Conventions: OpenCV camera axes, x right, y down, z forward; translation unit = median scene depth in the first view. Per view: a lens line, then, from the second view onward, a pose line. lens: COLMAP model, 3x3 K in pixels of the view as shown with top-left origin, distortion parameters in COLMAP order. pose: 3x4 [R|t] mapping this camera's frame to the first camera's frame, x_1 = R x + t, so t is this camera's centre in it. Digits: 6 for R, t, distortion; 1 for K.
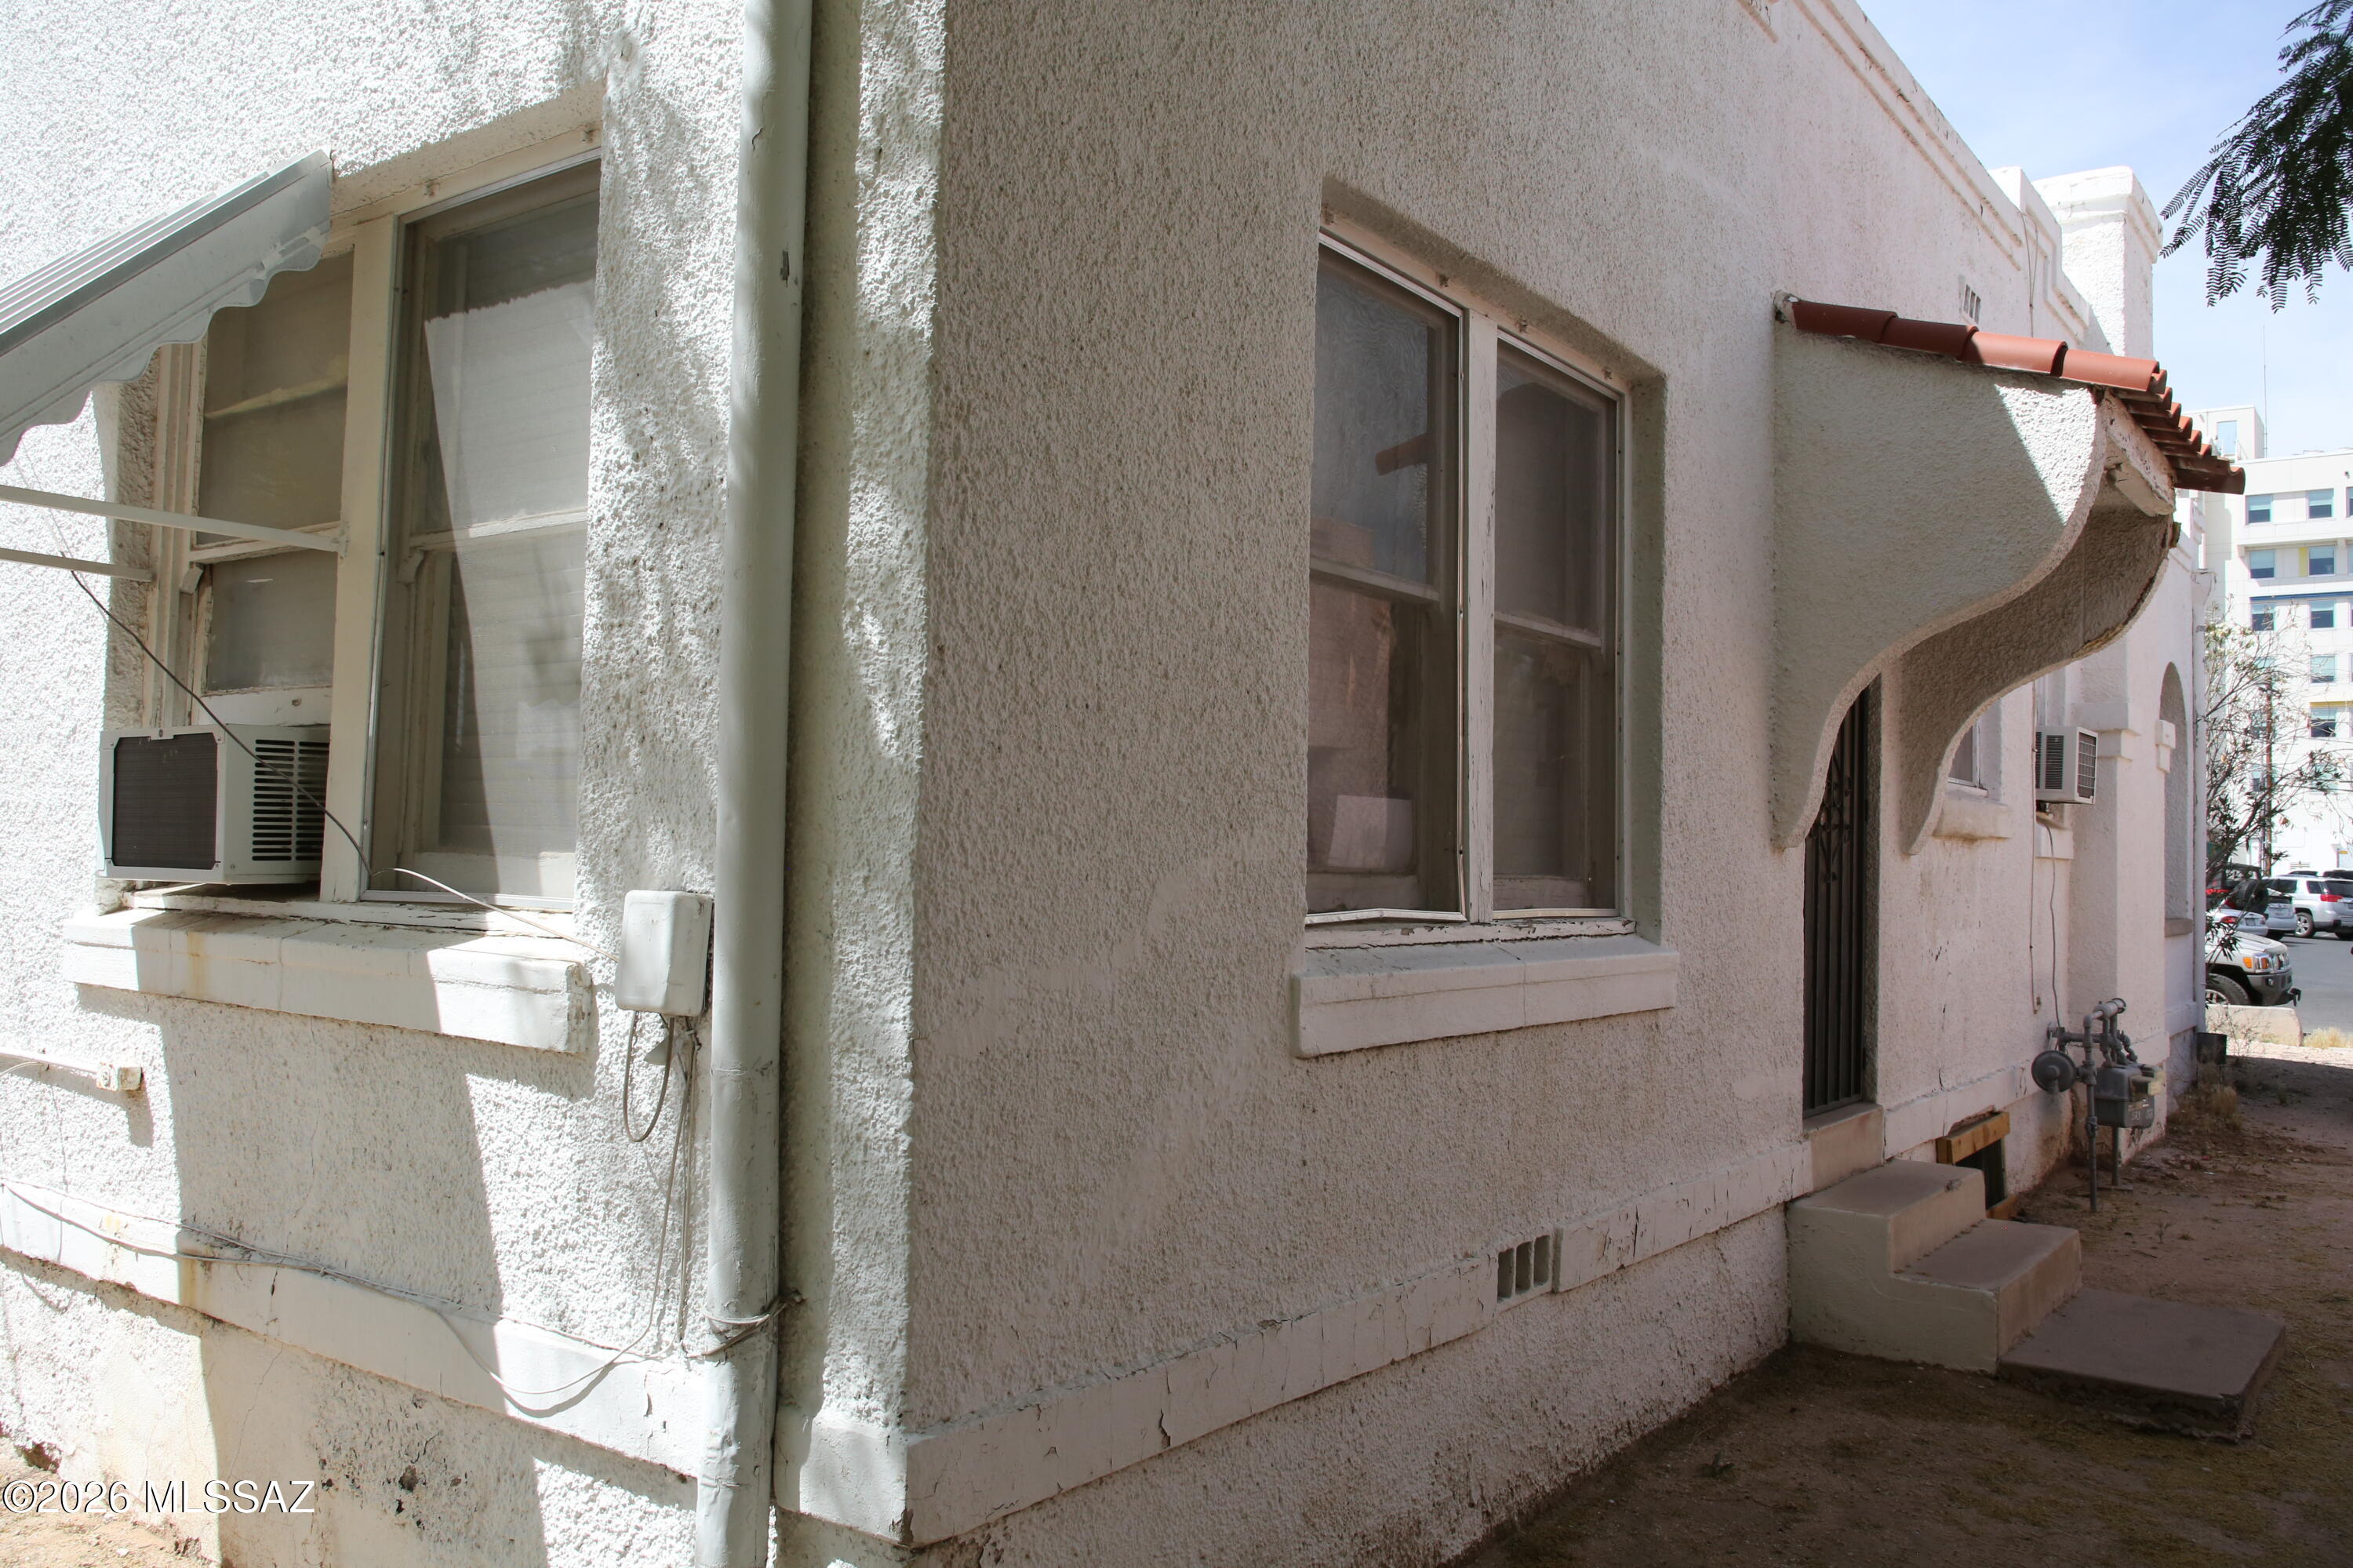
lens RADIAL K [[1887.1, 0, 1168.9], [0, 1887.1, 777.2], [0, 0, 1]] dist [-0.102418, 0.106097]
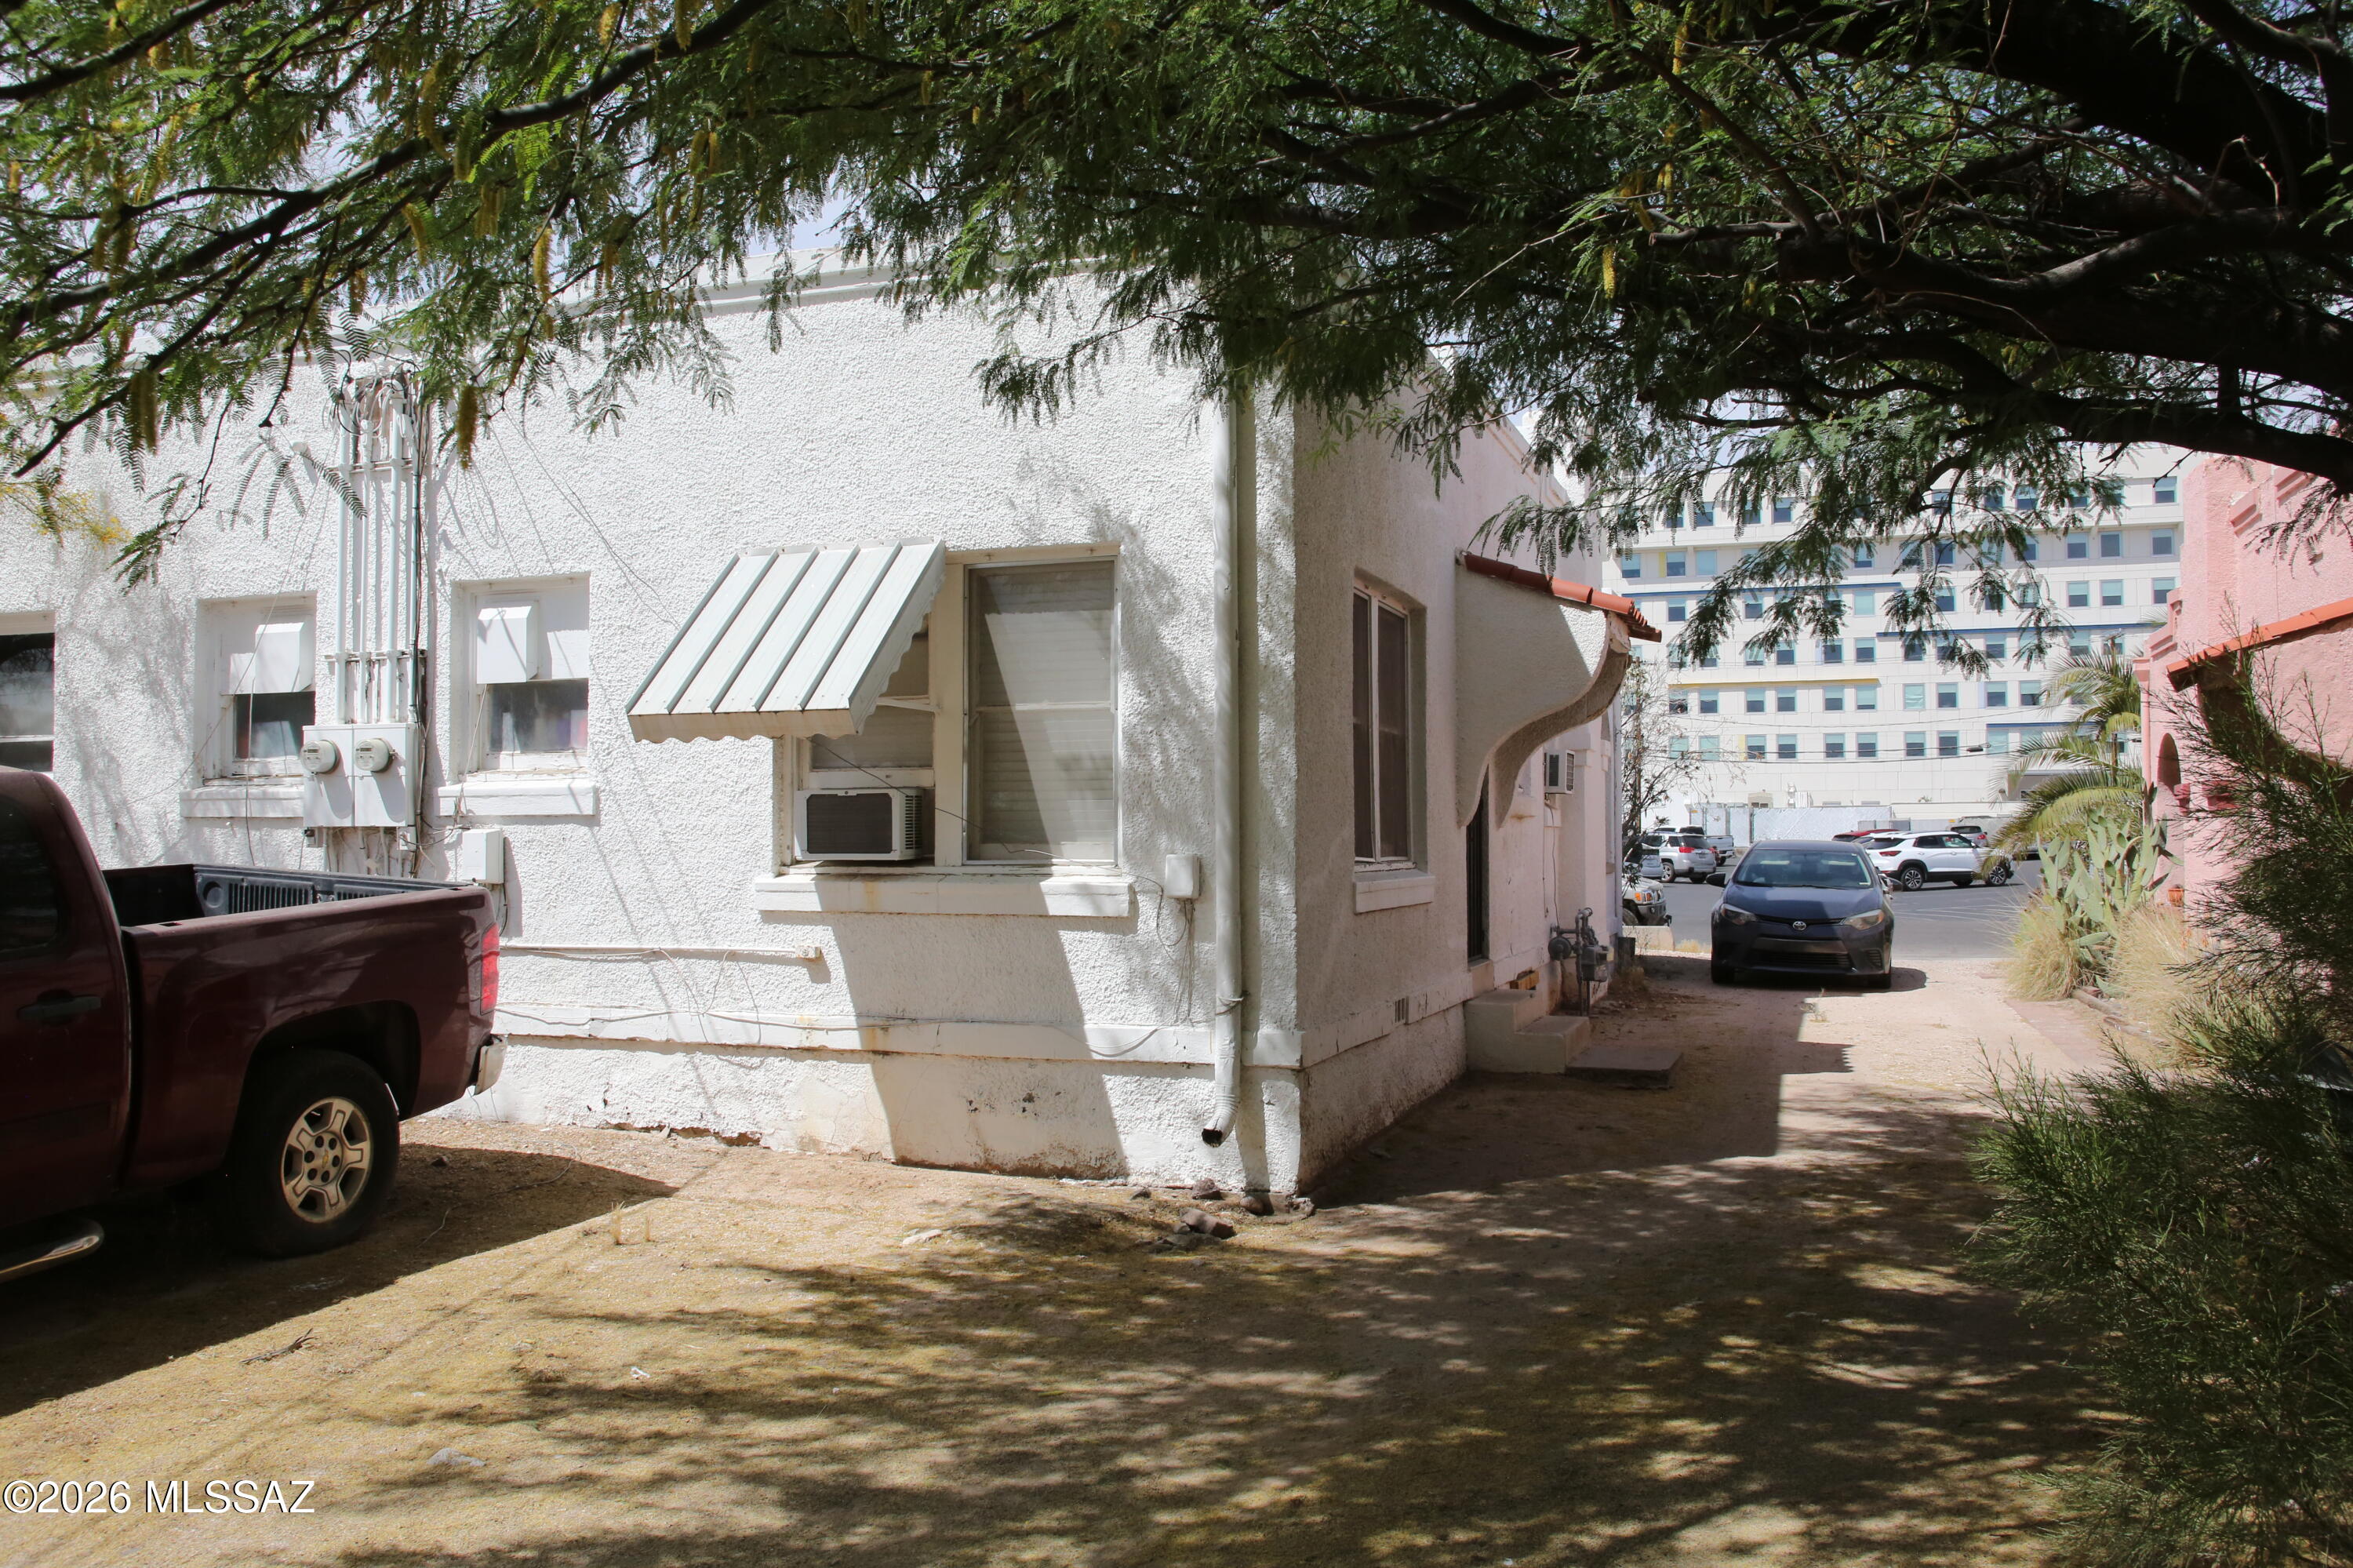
lens RADIAL K [[1887.1, 0, 1168.9], [0, 1887.1, 777.2], [0, 0, 1]] dist [-0.102418, 0.106097]
pose [[0.956644, -0.013829, 0.290930, -0.636844], [0.009784, 0.999834, 0.015353, -0.055933], [-0.291095, -0.011841, 0.956621, -0.965205]]
